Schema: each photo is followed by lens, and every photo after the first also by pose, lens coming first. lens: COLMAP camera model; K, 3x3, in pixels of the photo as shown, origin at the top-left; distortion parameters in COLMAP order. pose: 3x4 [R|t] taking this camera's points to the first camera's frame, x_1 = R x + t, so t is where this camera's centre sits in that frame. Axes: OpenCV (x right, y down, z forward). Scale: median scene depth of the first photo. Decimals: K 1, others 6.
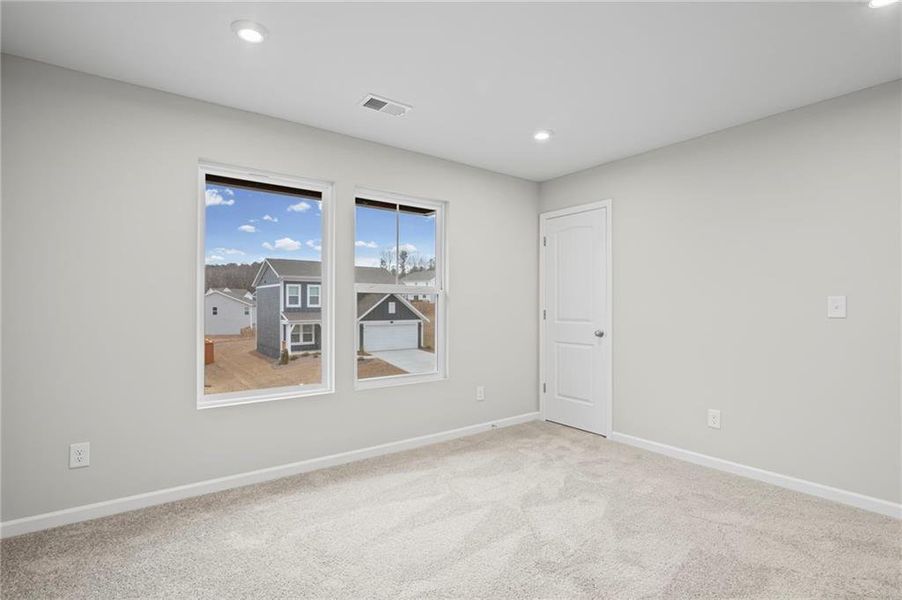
lens RADIAL K [[450.7, 0, 452.5], [0, 450.7, 307.2], [0, 0, 1]] dist [0.001151, 0.000123]
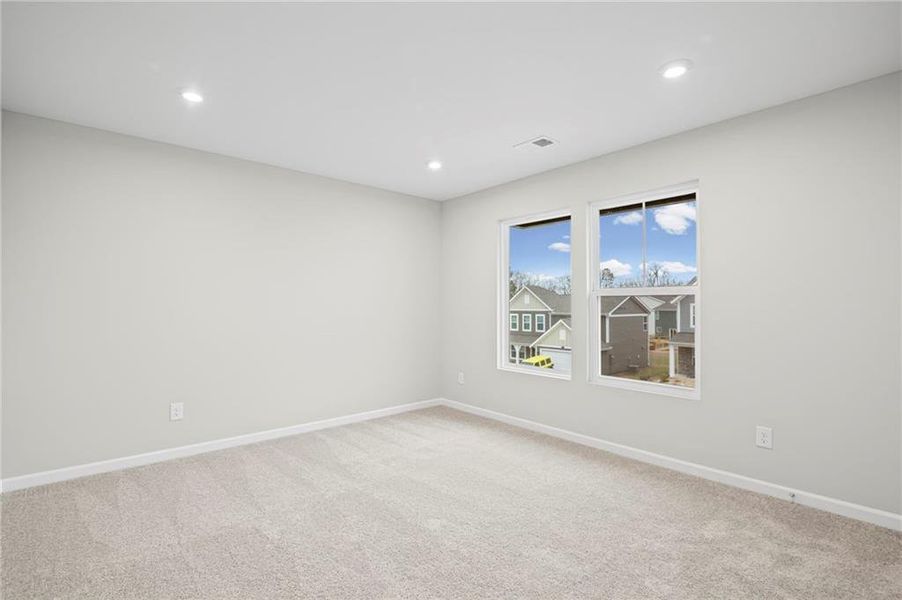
lens RADIAL K [[428.2, 0, 454.4], [0, 428.2, 304.0], [0, 0, 1]] dist [-0.017896, 0.000008]
pose [[0.056894, -0.006038, -0.998362, 0.760757], [-0.005147, 0.999967, -0.006341, -0.004486], [0.998367, 0.005500, 0.056861, 0.551980]]
